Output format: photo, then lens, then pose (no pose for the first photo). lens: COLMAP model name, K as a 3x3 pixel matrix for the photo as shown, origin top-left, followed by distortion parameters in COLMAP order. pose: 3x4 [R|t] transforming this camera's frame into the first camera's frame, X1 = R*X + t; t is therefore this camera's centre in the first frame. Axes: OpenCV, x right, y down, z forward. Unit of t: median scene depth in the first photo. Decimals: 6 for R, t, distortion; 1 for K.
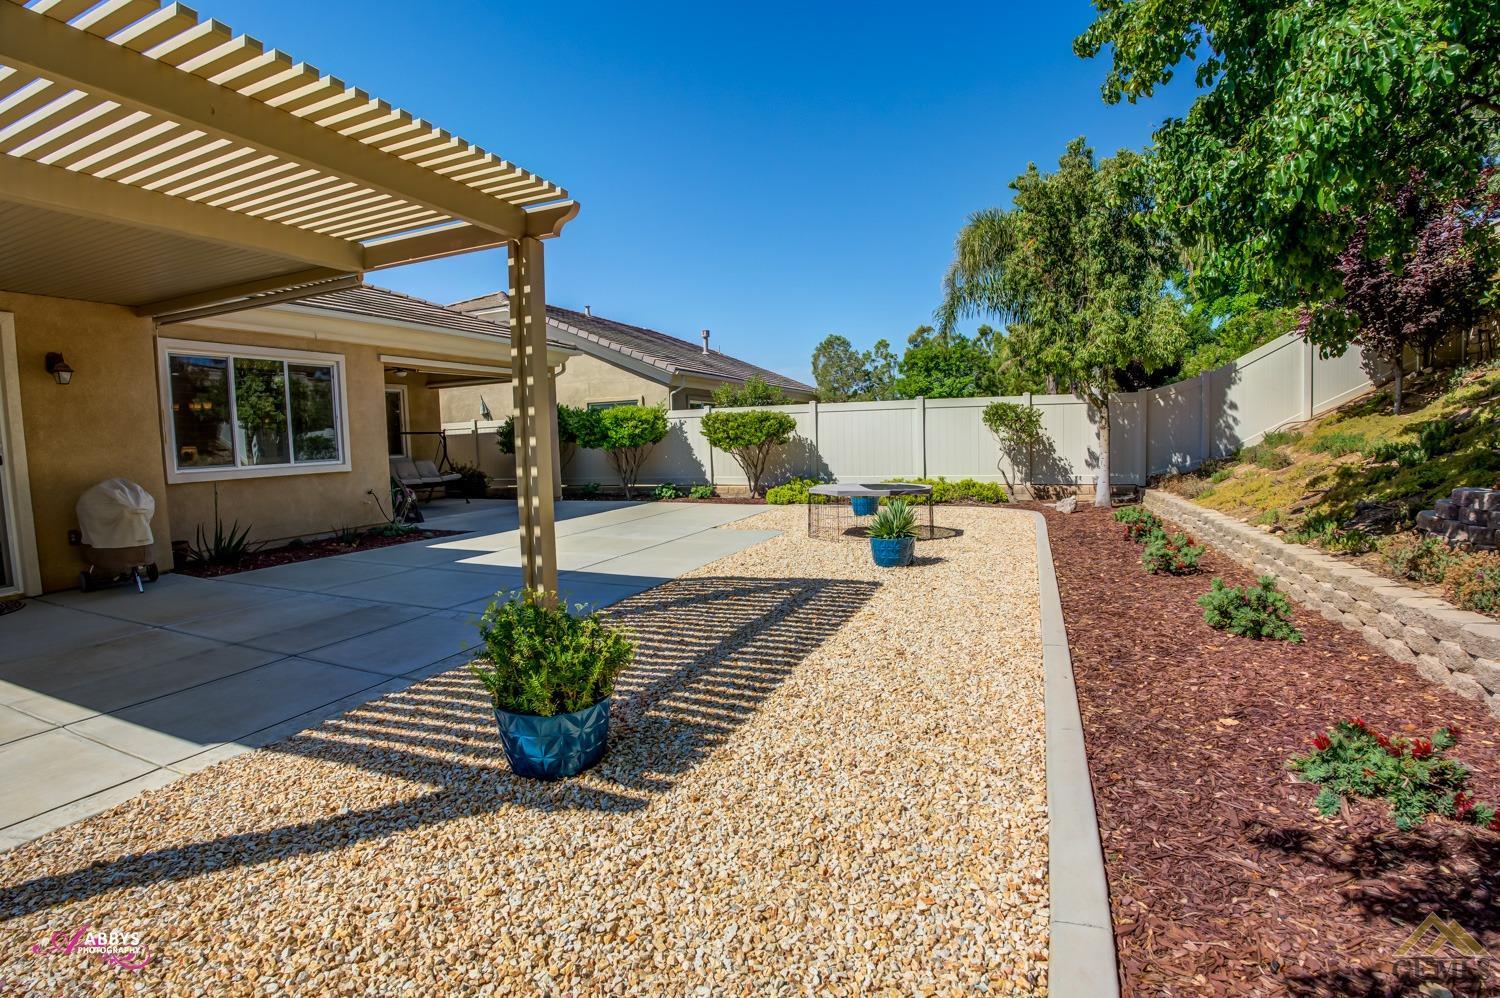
lens RADIAL K [[698.8, 0, 739.0], [0, 698.8, 500.0], [0, 0, 1]] dist [-0.093933, 0.014255]
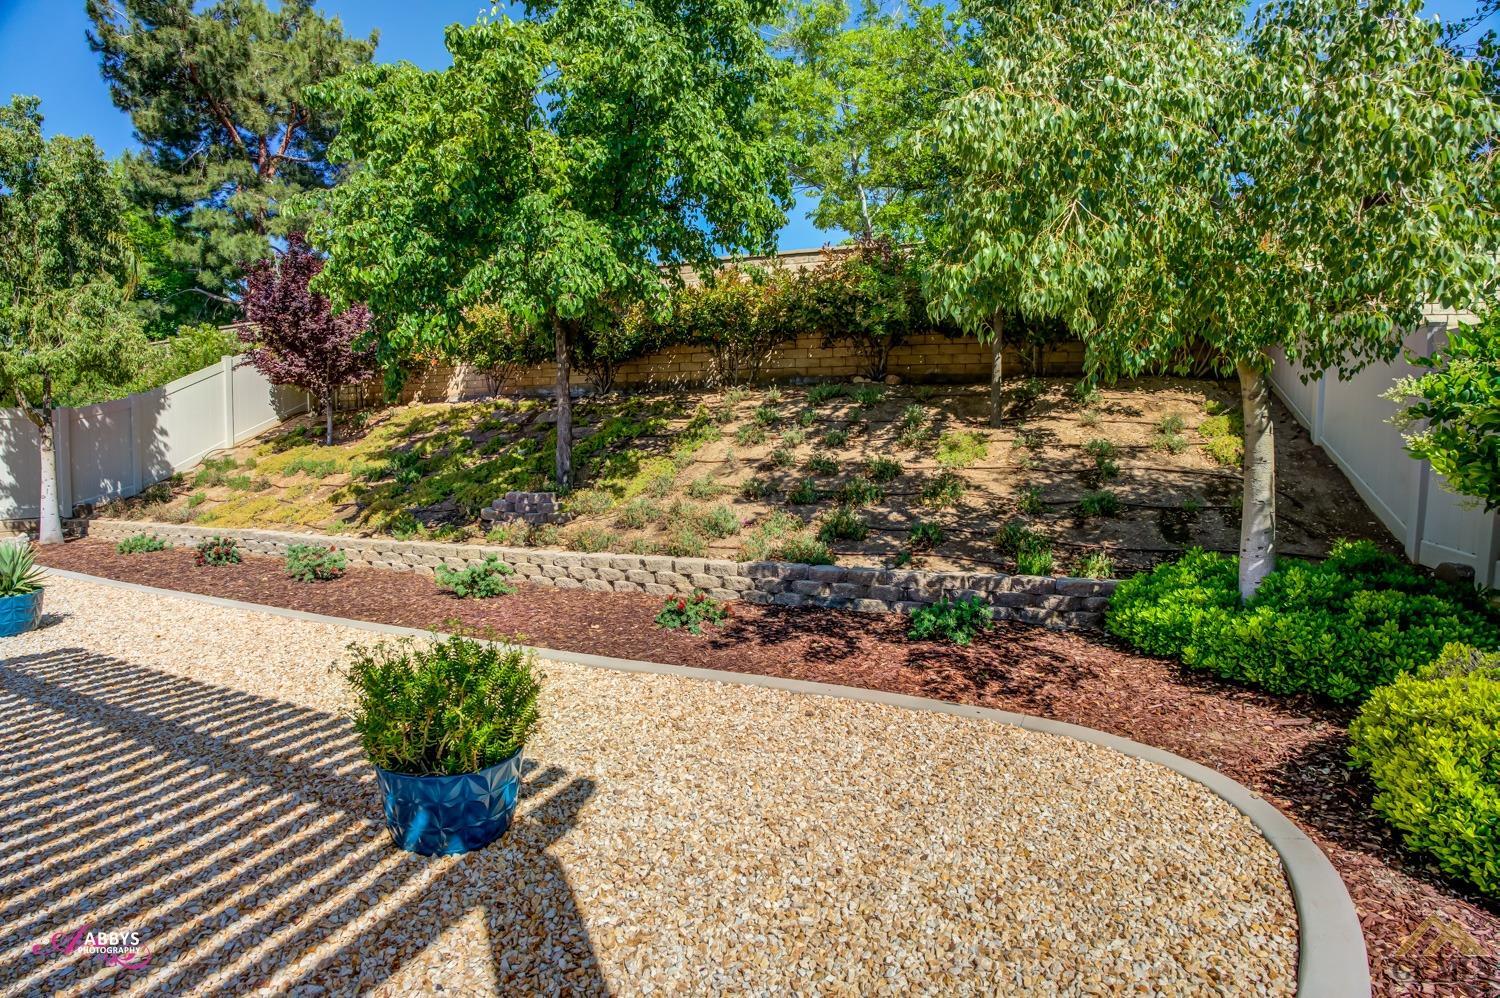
lens RADIAL K [[698.8, 0, 740.5], [0, 698.8, 503.9], [0, 0, 1]] dist [-0.093933, 0.014255]
pose [[0.013253, -0.036641, 0.999241, -0.615027], [0.076213, 0.996458, 0.035529, -0.005853], [-0.997004, 0.075684, 0.015998, 0.358877]]
